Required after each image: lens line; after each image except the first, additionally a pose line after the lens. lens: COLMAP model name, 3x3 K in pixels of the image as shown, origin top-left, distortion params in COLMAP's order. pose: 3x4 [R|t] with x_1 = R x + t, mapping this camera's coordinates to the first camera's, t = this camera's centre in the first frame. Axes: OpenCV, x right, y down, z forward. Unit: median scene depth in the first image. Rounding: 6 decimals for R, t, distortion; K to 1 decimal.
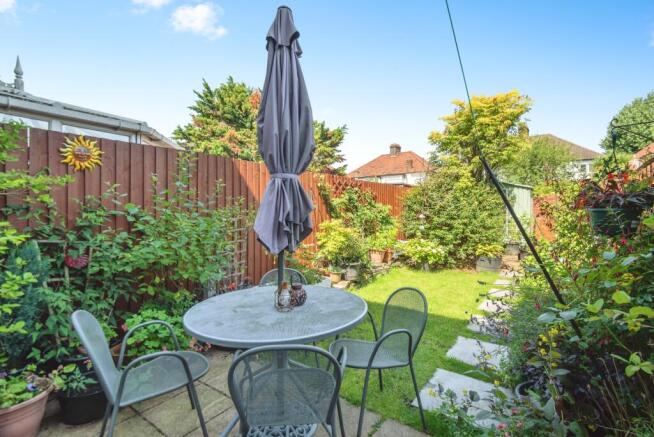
lens RADIAL K [[288.0, 0, 327.5], [0, 288.0, 207.8], [0, 0, 1]] dist [0.002053, 0.000284]
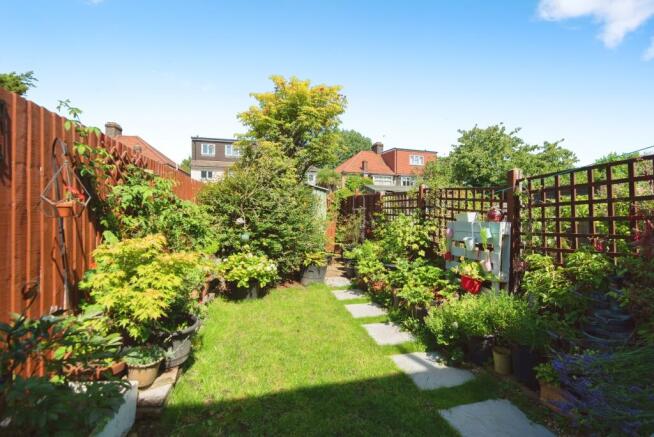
lens RADIAL K [[288.0, 0, 327.5], [0, 288.0, 207.8], [0, 0, 1]] dist [0.002053, 0.000284]
pose [[0.595519, 0.012625, 0.803242, -0.119501], [-0.008303, 0.999920, -0.009560, 0.002250], [-0.803298, -0.000976, 0.595576, 0.428326]]
